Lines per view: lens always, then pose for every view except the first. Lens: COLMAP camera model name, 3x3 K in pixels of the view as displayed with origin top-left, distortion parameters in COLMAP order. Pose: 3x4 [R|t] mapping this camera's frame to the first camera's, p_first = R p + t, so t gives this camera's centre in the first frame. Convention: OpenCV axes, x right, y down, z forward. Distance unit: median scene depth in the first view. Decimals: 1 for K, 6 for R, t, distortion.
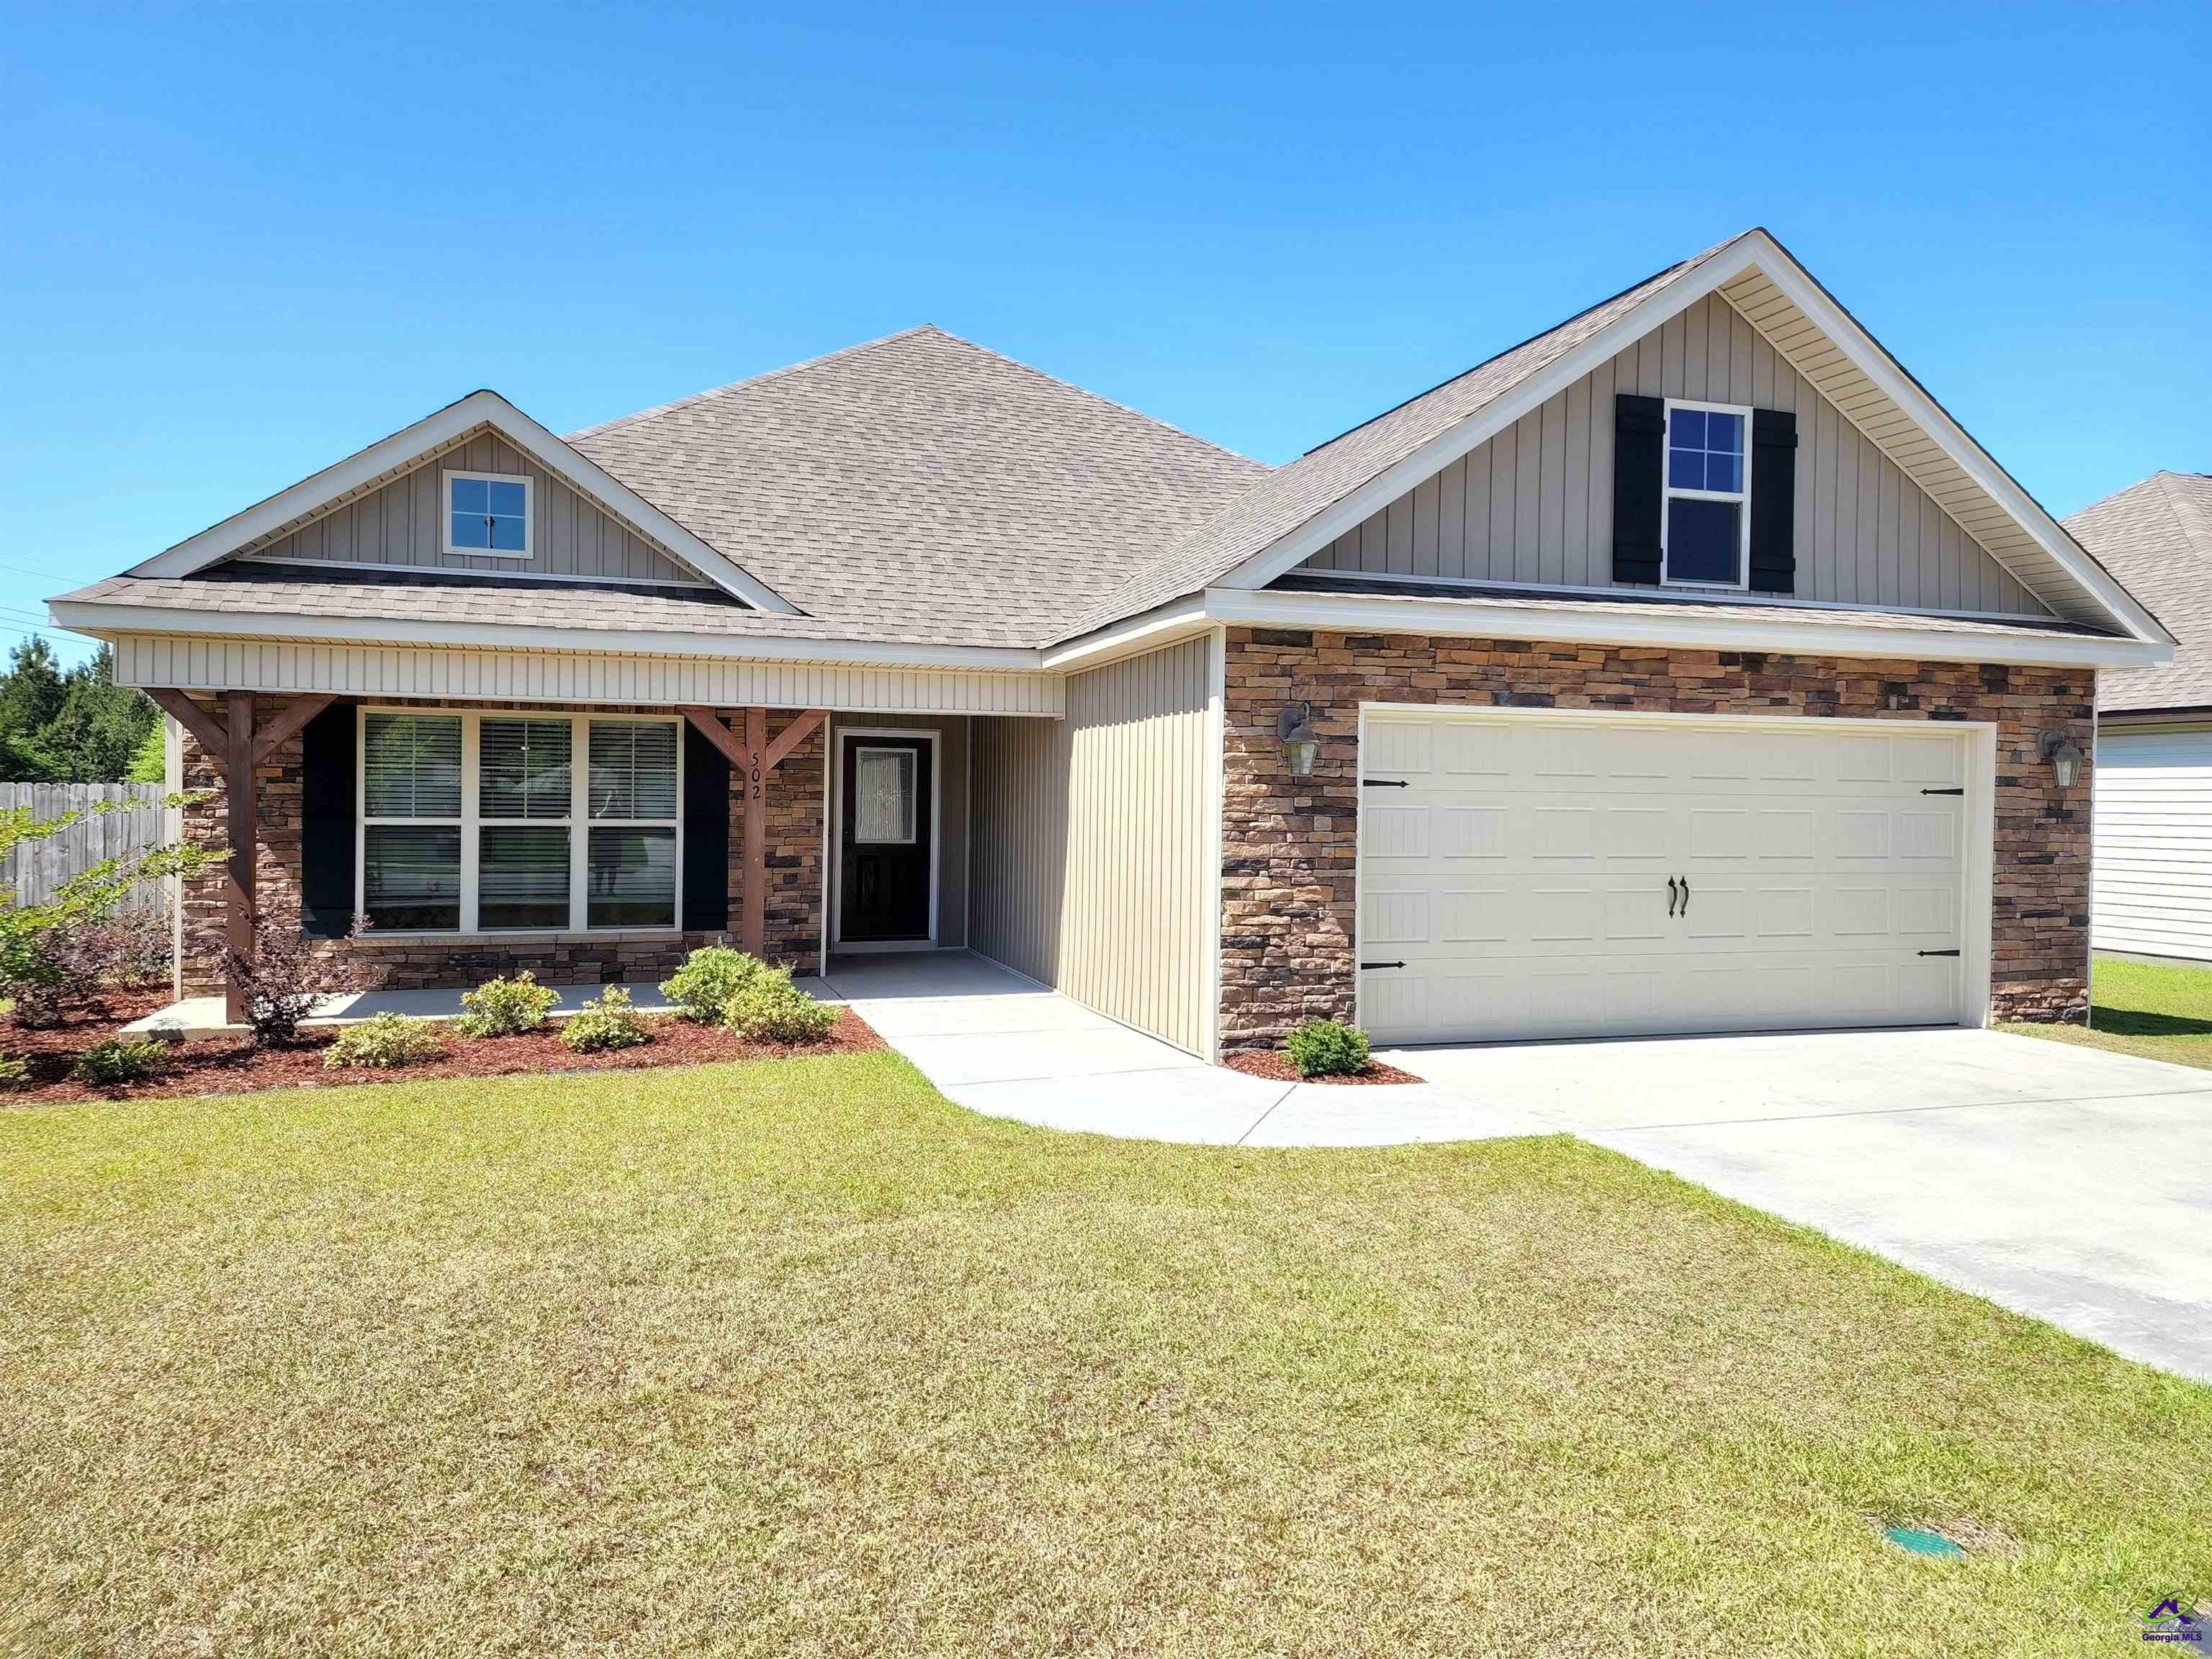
lens RADIAL K [[1524.6, 0, 1120.9], [0, 1524.6, 821.4], [0, 0, 1]] dist [0.096197, -0.085340]
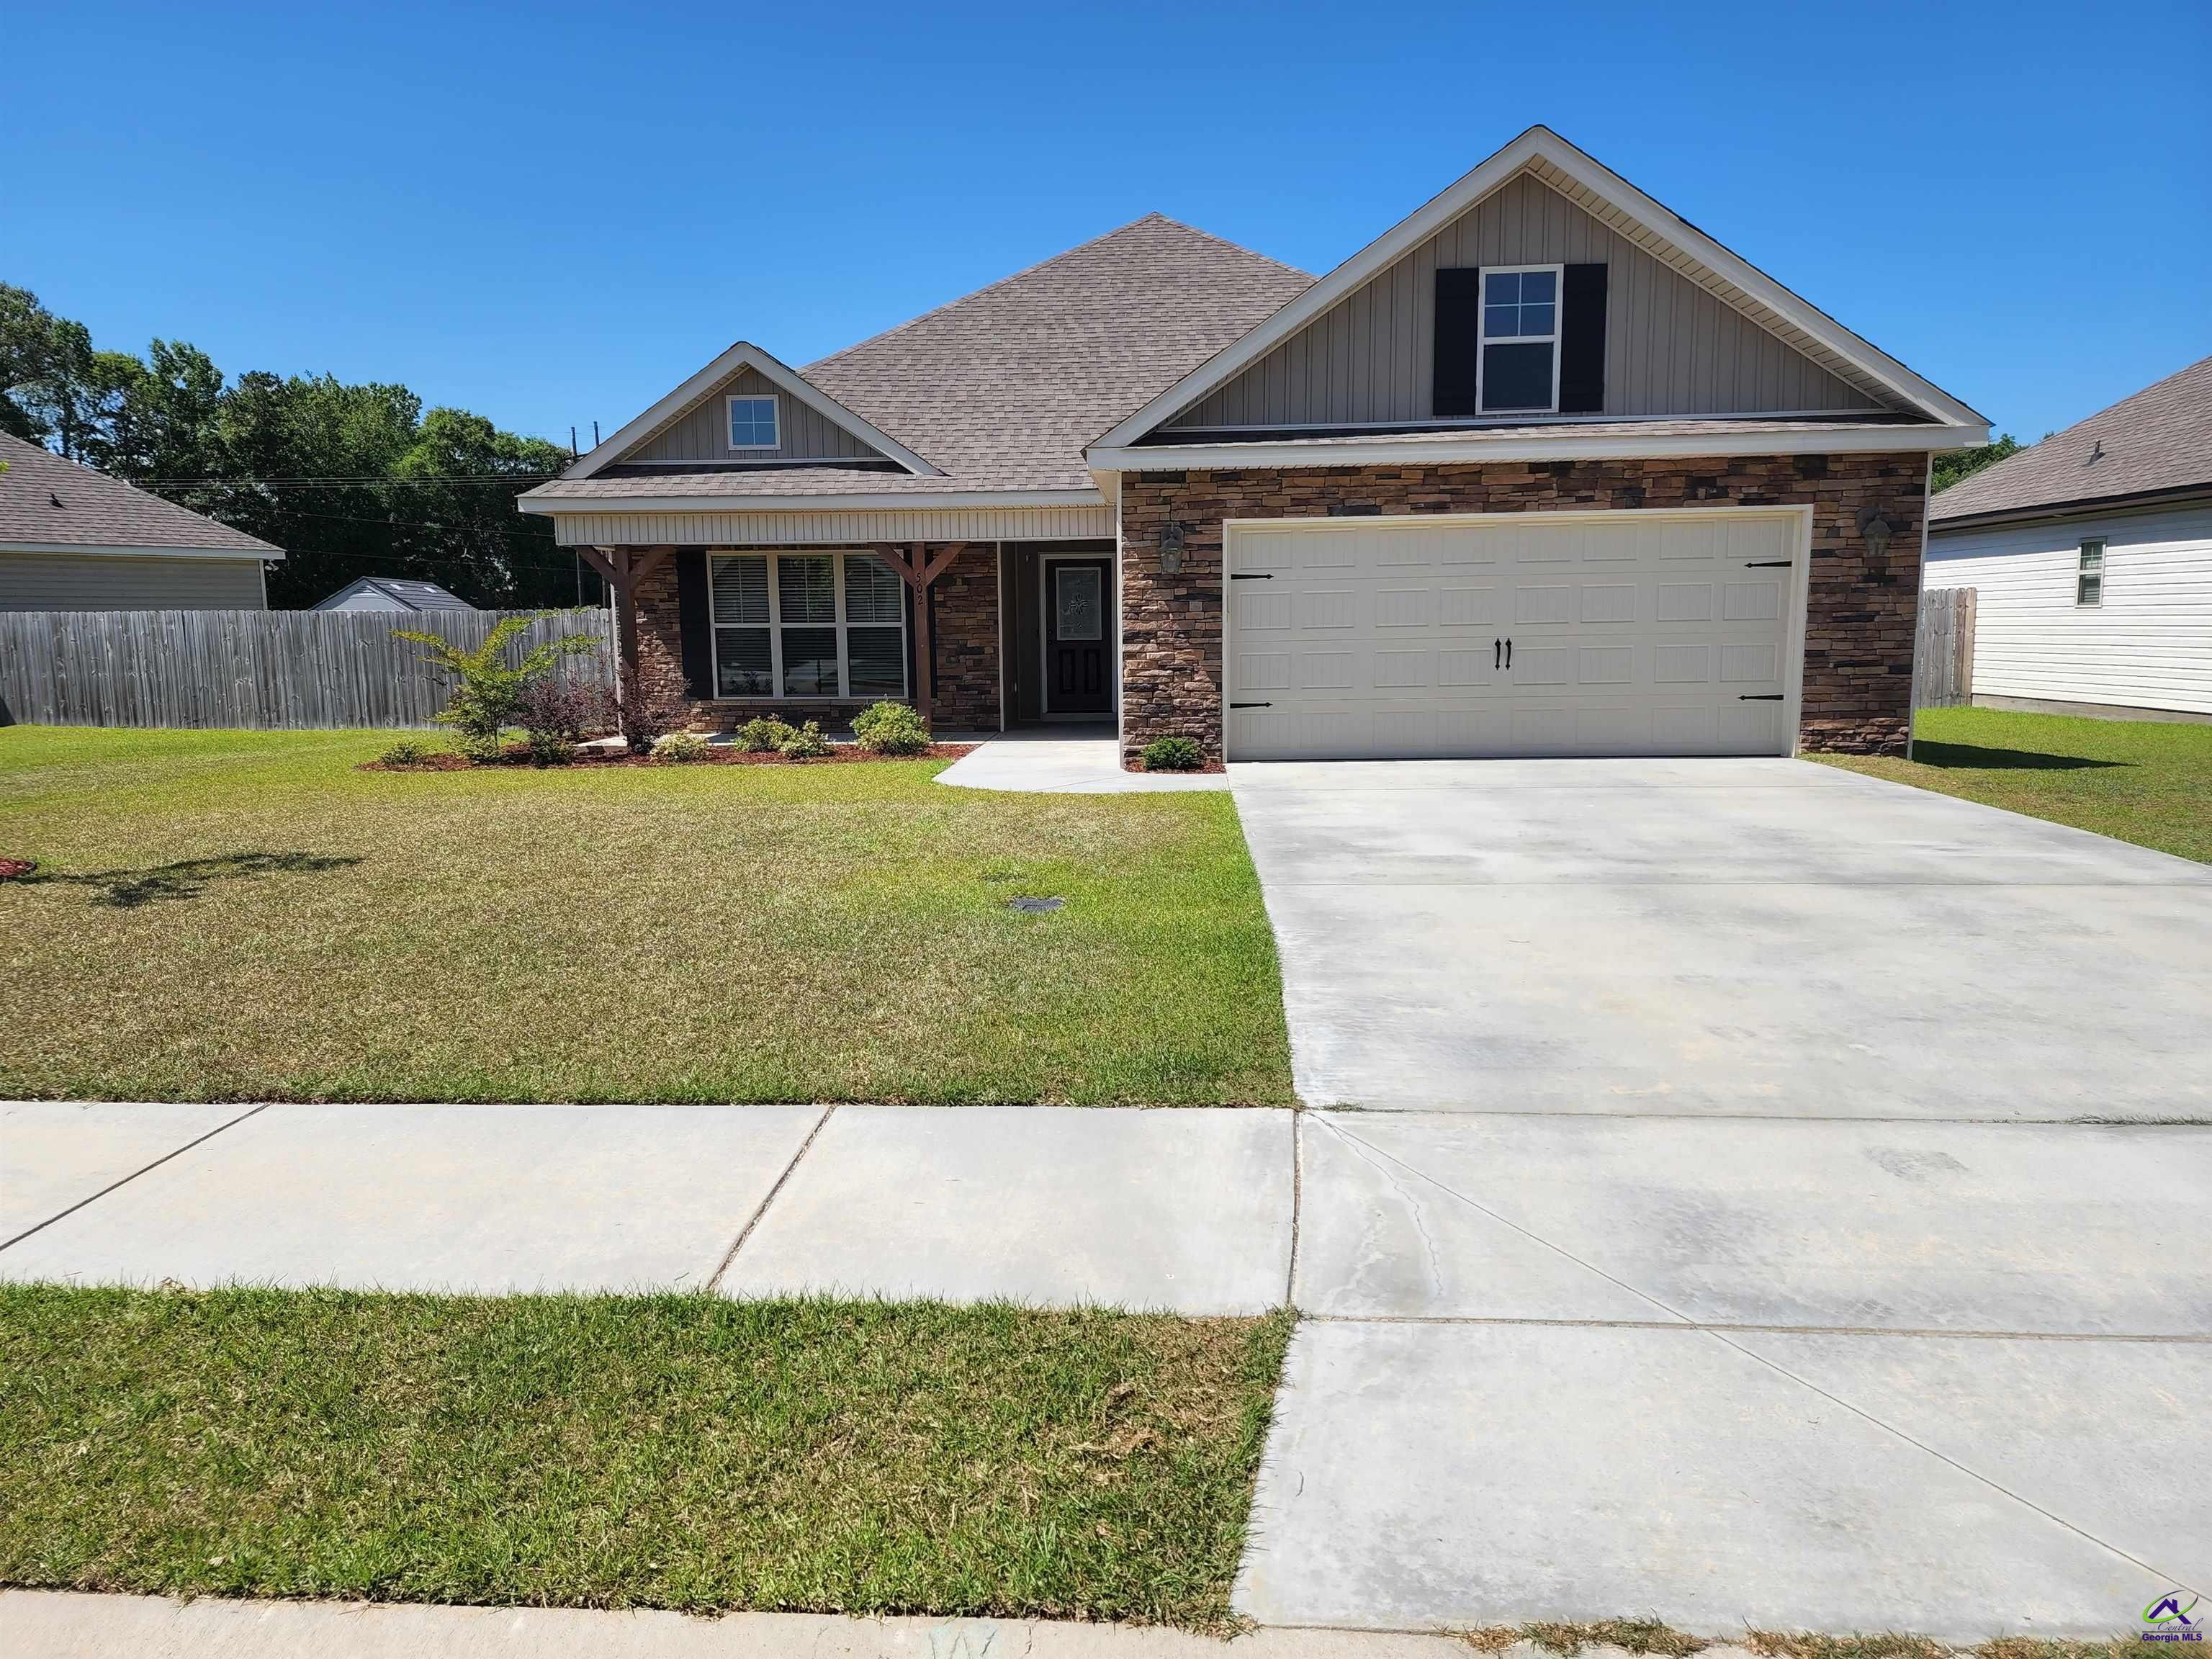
lens RADIAL K [[1484.3, 0, 1062.6], [0, 1484.3, 832.6], [0, 0, 1]] dist [0.129847, -0.157977]
pose [[0.926313, 0.027794, -0.375728, 0.490985], [0.019006, 0.992558, 0.120280, 0.037724], [0.376274, -0.118558, 0.918892, -0.341951]]
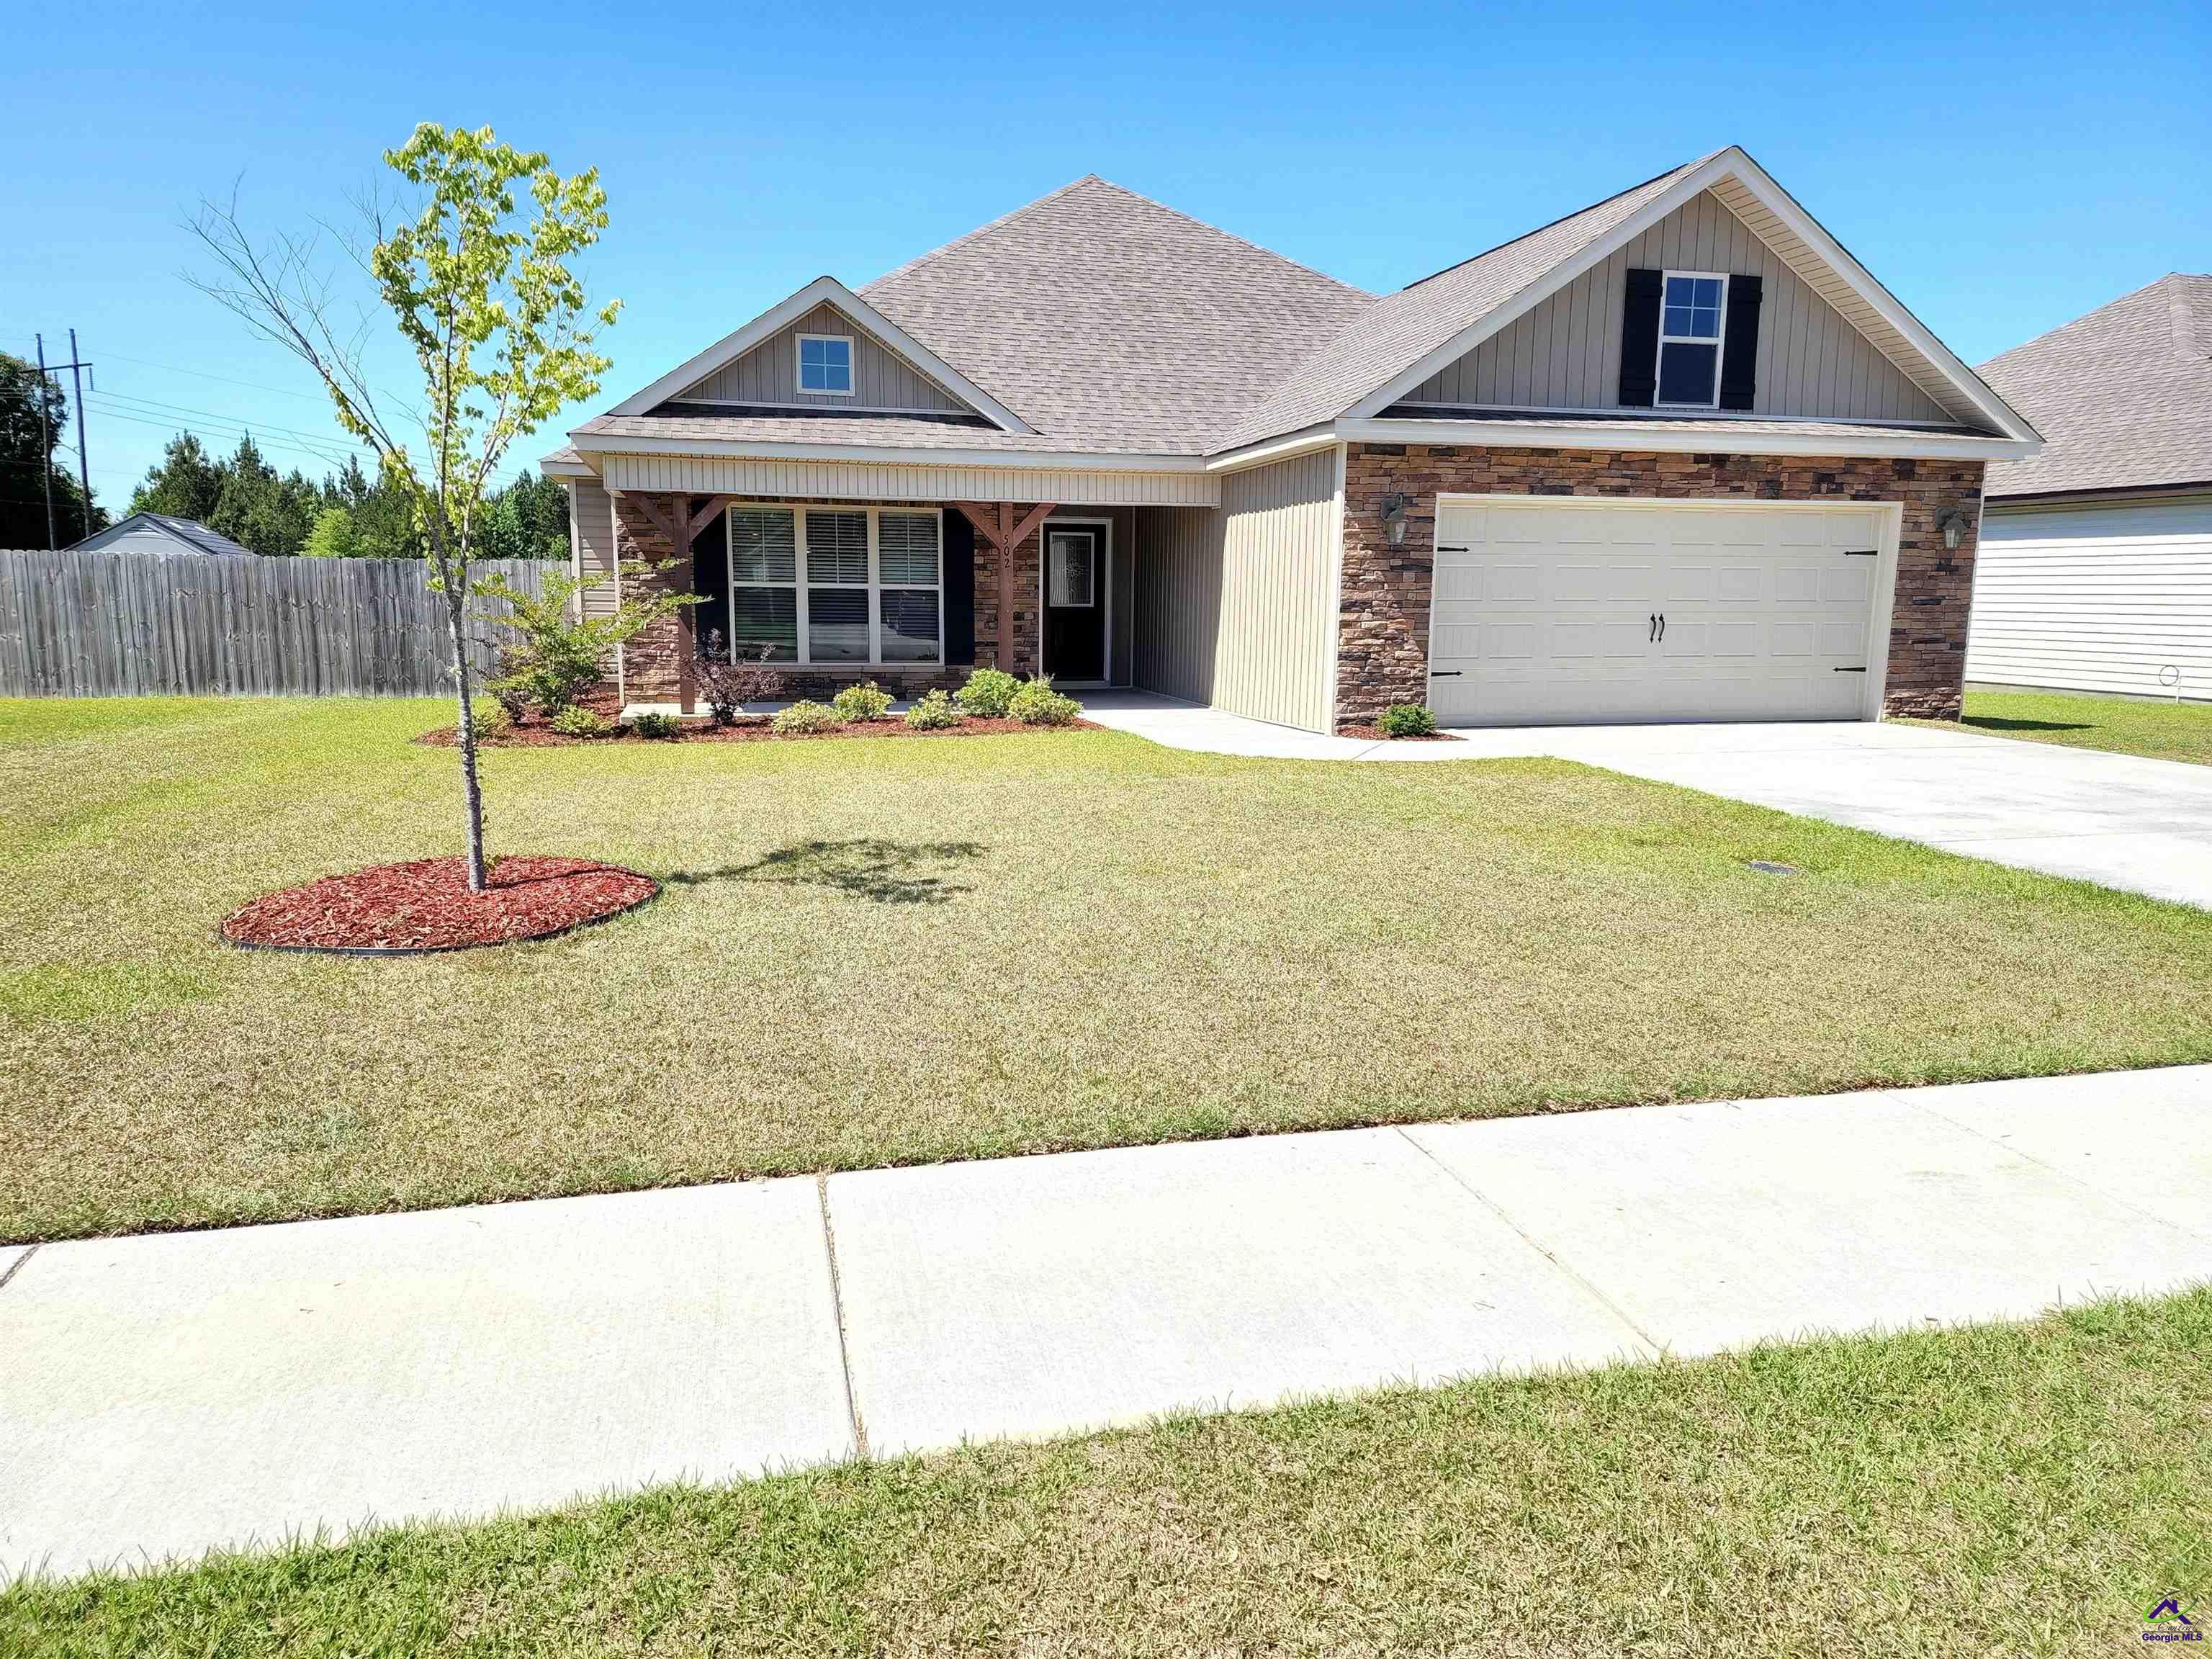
lens RADIAL K [[1521.7, 0, 1088.4], [0, 1521.7, 827.3], [0, 0, 1]] dist [0.096708, -0.086052]
pose [[0.997228, 0.008363, -0.073931, -0.060614], [0.001903, 0.990471, 0.137706, 0.032996], [0.074378, -0.137465, 0.987710, -0.482749]]
